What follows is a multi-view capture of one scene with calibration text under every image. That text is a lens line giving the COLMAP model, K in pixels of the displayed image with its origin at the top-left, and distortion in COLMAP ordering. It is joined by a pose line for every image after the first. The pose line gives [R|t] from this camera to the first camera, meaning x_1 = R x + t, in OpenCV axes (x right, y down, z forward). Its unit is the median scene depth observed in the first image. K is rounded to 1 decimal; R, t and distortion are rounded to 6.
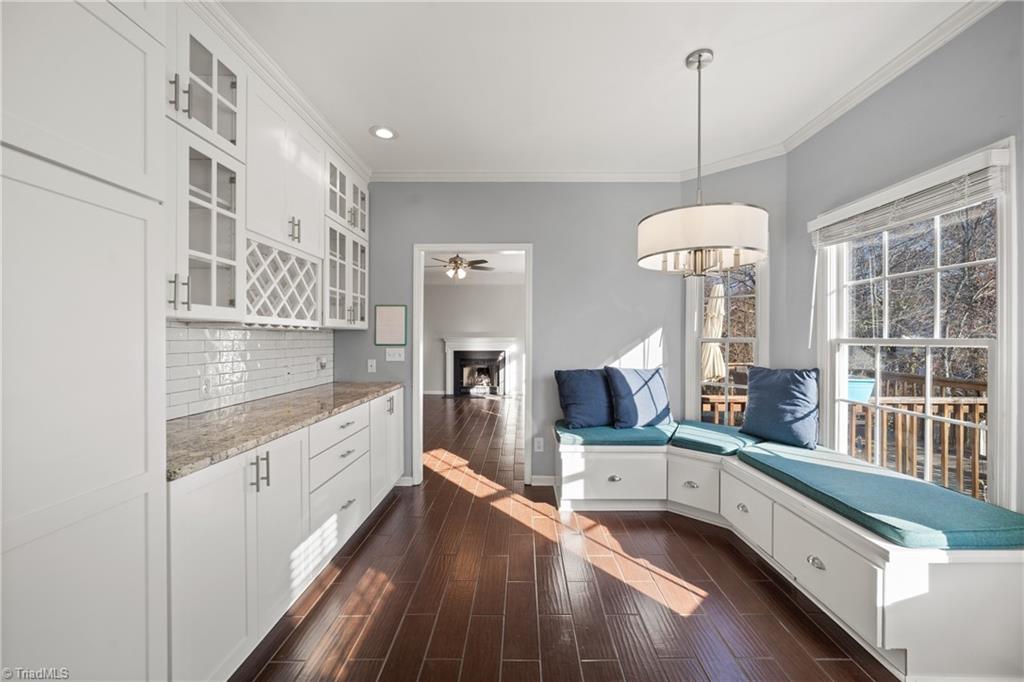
lens RADIAL K [[401.4, 0, 515.3], [0, 401.4, 339.8], [0, 0, 1]] dist [-0.001944, 0.000068]
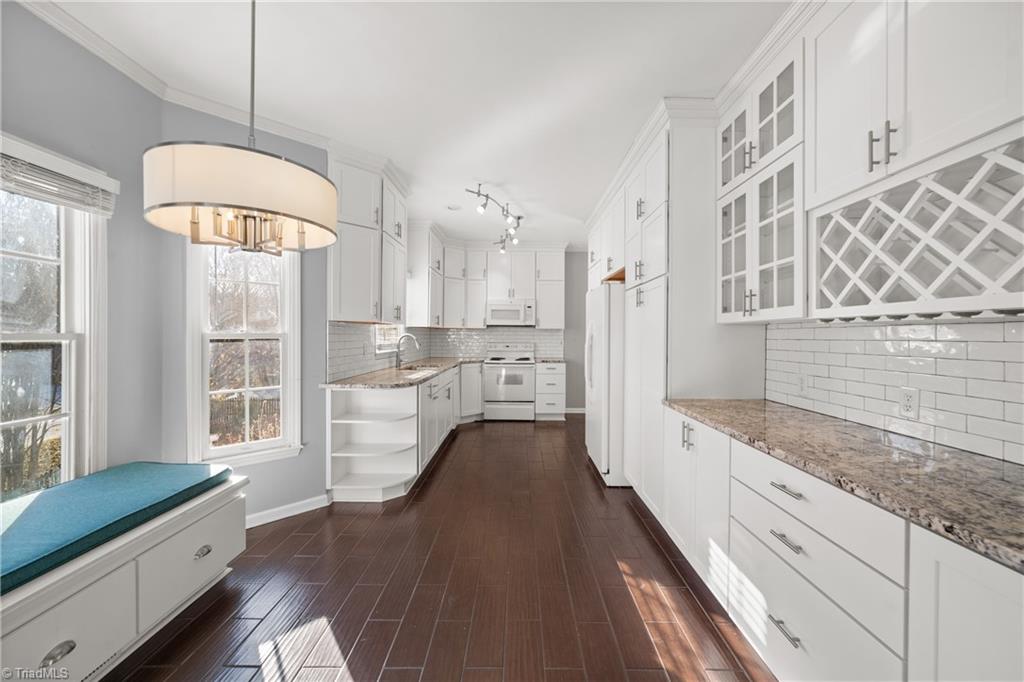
lens RADIAL K [[401.4, 0, 512.1], [0, 401.4, 337.7], [0, 0, 1]] dist [-0.001944, 0.000068]
pose [[-0.999772, -0.007147, -0.020143, -0.015944], [-0.007240, 0.999964, 0.004501, -0.003172], [0.020110, 0.004646, -0.999787, 1.874347]]
